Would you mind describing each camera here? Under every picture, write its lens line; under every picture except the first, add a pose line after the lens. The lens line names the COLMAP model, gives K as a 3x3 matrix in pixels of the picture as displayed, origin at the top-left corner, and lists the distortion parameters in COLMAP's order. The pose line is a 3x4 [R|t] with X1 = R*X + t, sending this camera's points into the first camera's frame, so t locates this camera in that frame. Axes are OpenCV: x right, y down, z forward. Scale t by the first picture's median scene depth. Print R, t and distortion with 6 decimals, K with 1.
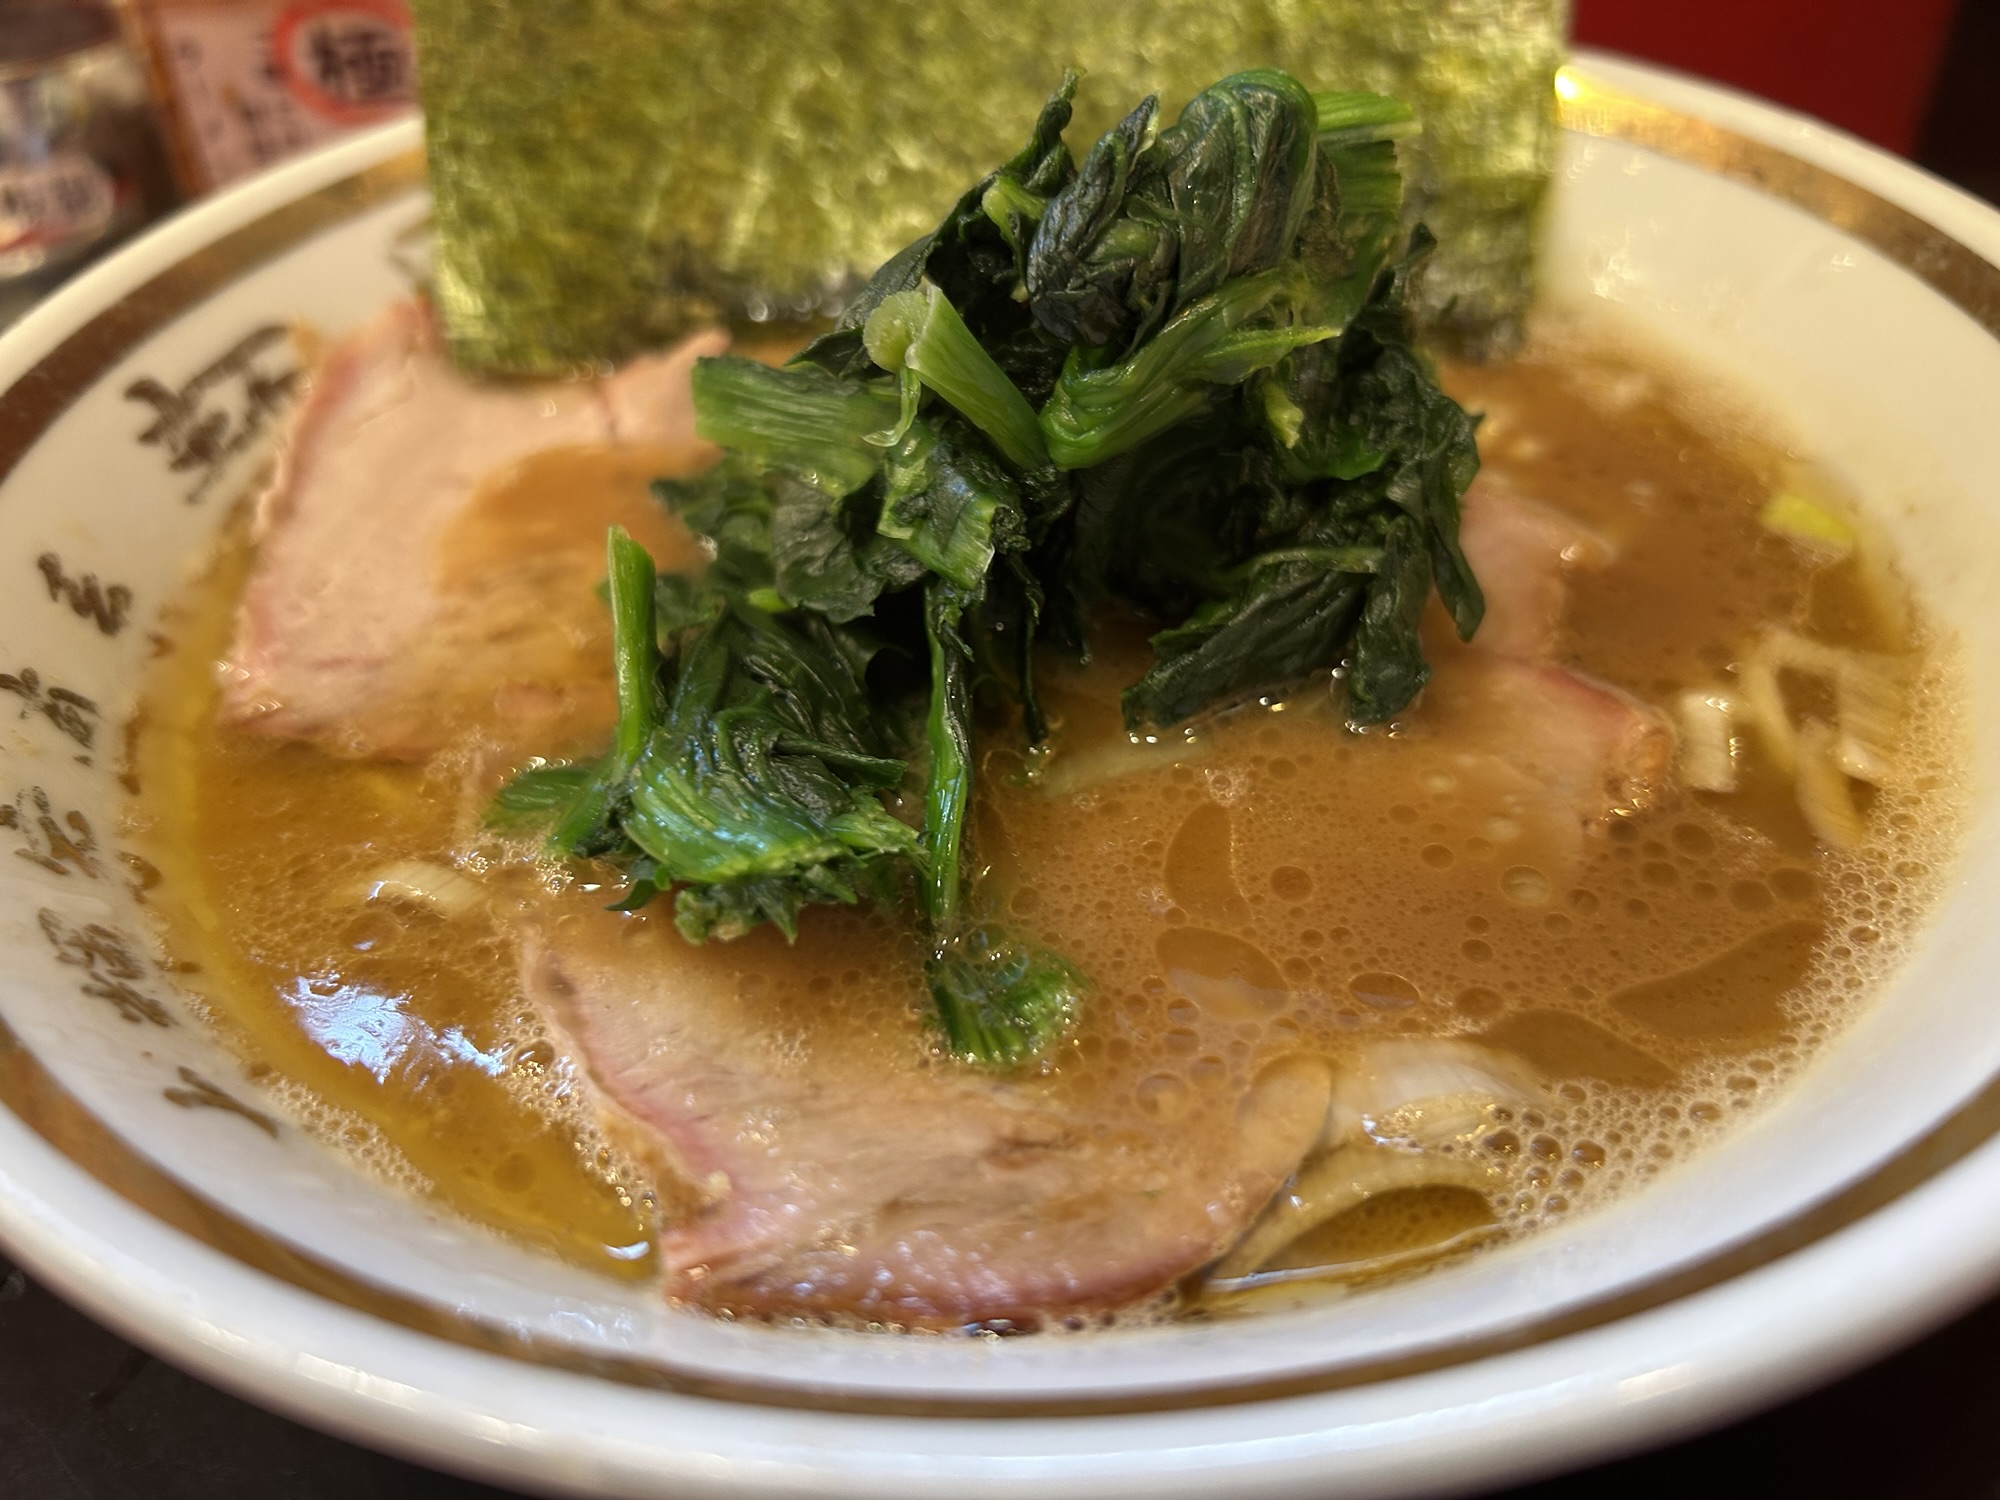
lens RADIAL K [[1509.2, 0, 1000.0], [0, 1509.2, 750.0], [0, 0, 1]] dist [-0.007242, 0.000756]
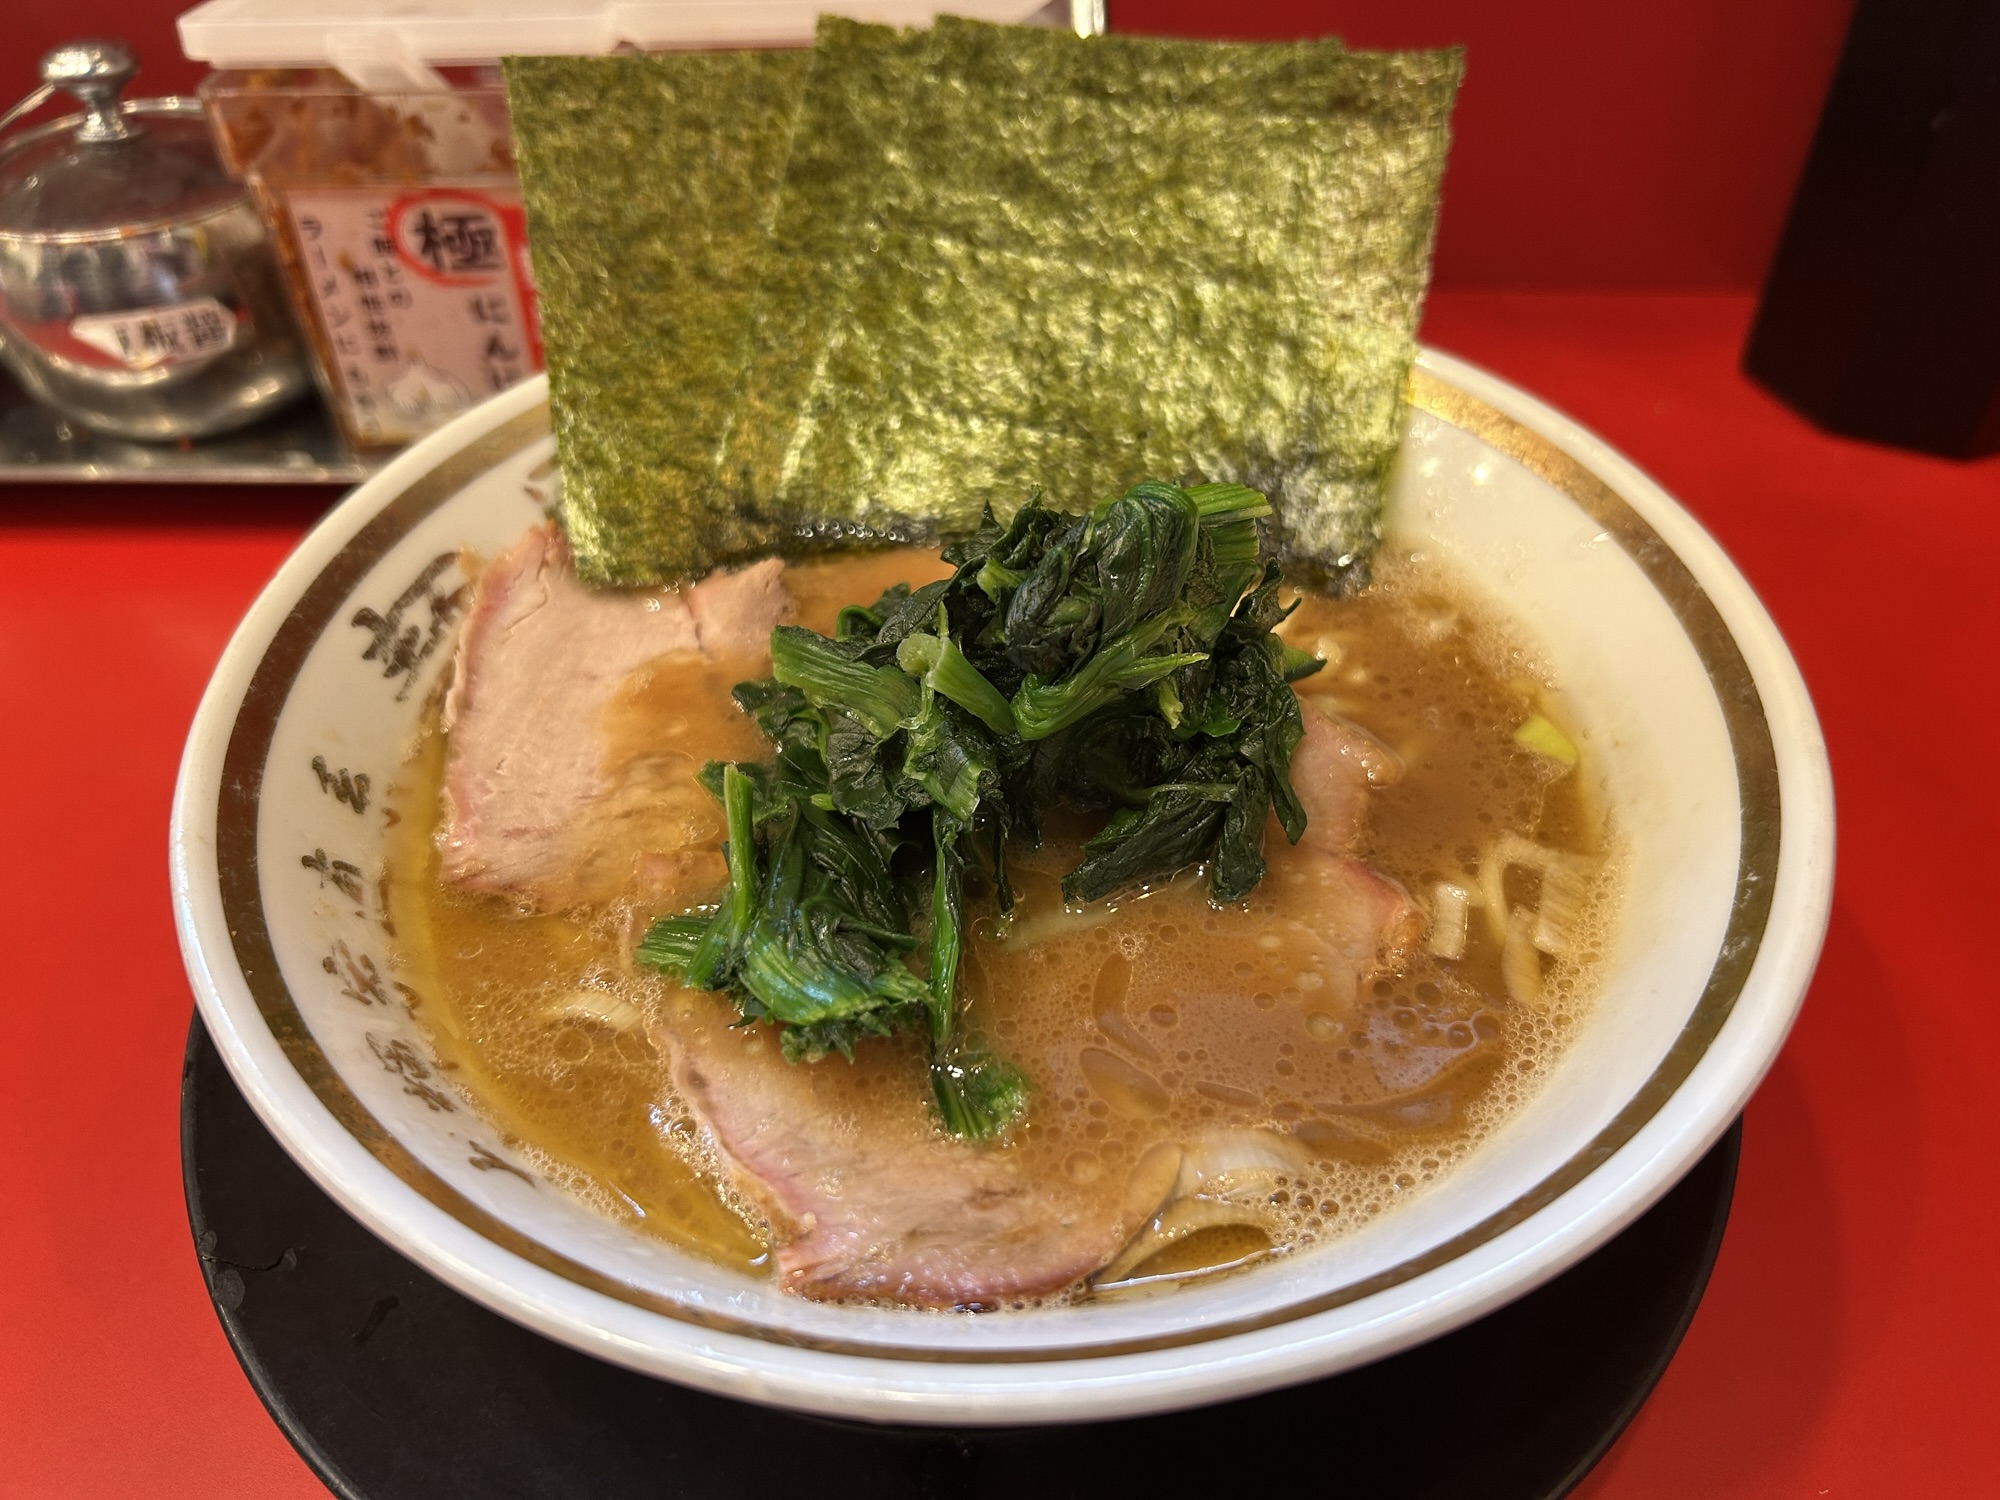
lens RADIAL K [[1486.8, 0, 1000.0], [0, 1486.8, 750.0], [0, 0, 1]] dist [0.133220, -0.273351]
pose [[0.999561, 0.021407, 0.020460, -0.014910], [-0.022158, 0.999061, 0.037222, -0.238386], [-0.019644, -0.037659, 0.999098, -0.521067]]
